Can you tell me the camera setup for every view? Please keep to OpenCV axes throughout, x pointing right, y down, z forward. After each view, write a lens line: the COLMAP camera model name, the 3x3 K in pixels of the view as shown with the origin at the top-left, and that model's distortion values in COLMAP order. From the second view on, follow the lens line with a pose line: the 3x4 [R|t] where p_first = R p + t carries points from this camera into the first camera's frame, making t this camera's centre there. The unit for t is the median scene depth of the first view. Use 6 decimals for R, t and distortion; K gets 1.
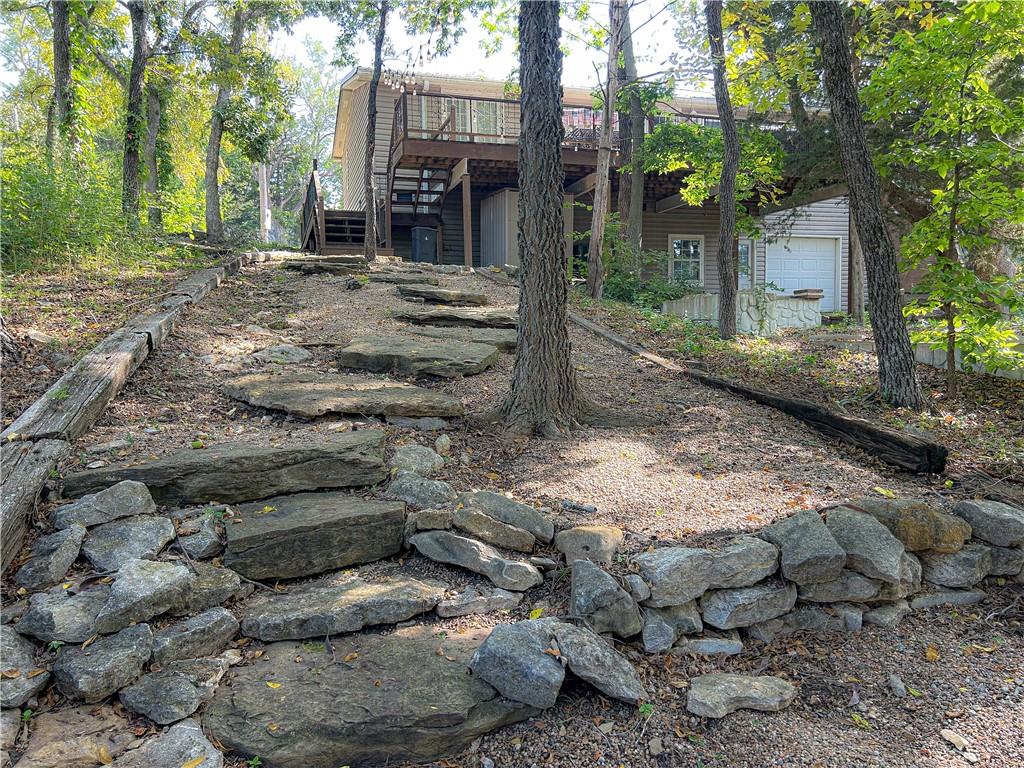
lens RADIAL K [[760.5, 0, 518.6], [0, 760.5, 387.0], [0, 0, 1]] dist [0.070335, -0.097883]
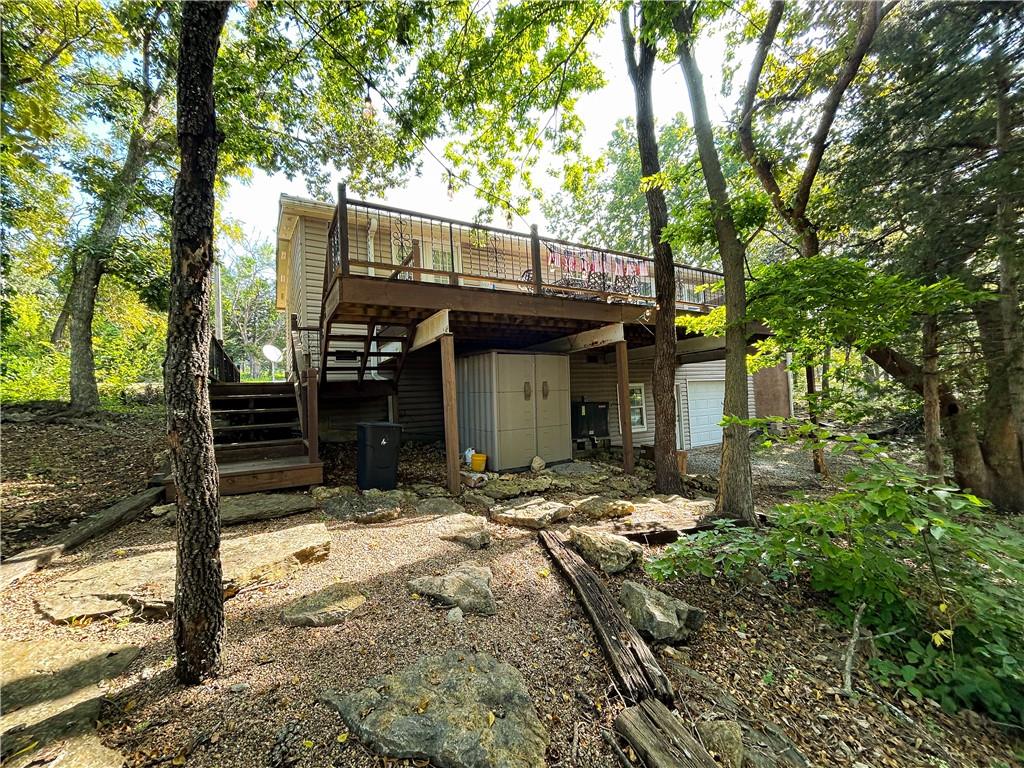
lens RADIAL K [[412.8, 0, 512.0], [0, 412.8, 384.0], [0, 0, 1]] dist [0.001781, -0.000272]
pose [[0.974384, -0.024289, 0.223574, -0.087215], [0.050545, 0.992368, -0.112474, -0.182017], [-0.219136, 0.120893, 0.968176, 0.615242]]
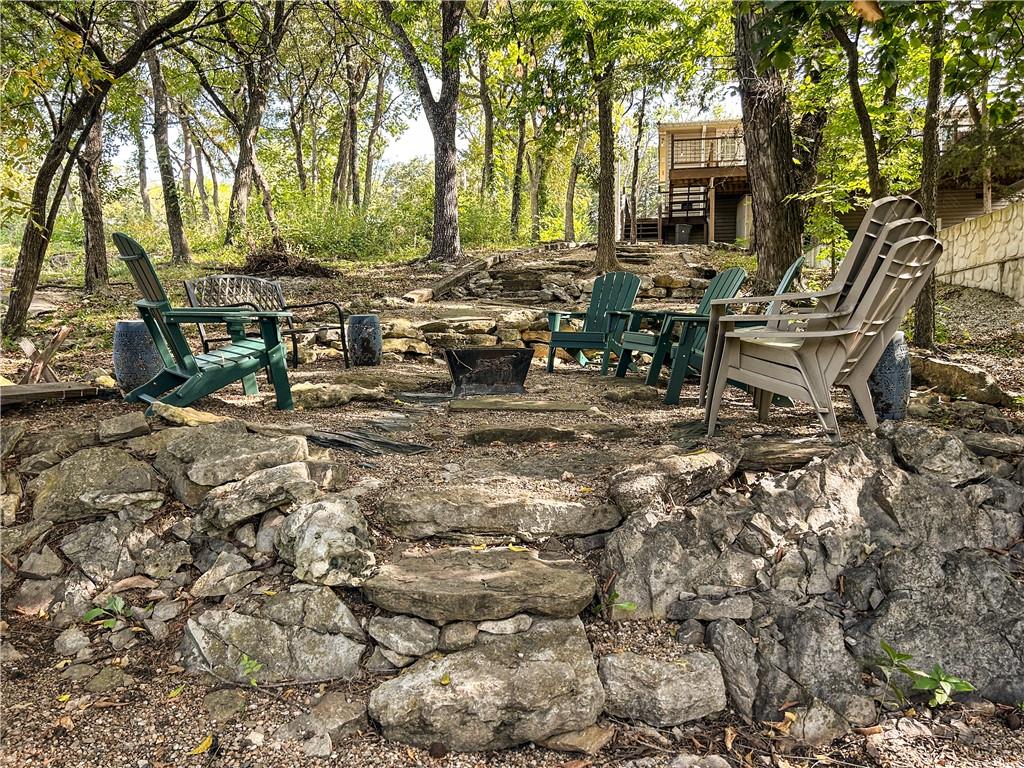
lens RADIAL K [[760.5, 0, 518.6], [0, 760.5, 387.0], [0, 0, 1]] dist [0.070335, -0.097883]
pose [[0.879208, 0.037227, -0.474981, 0.311888], [-0.047878, 0.998800, -0.010343, 0.143611], [0.474026, 0.031835, 0.879935, -0.485446]]
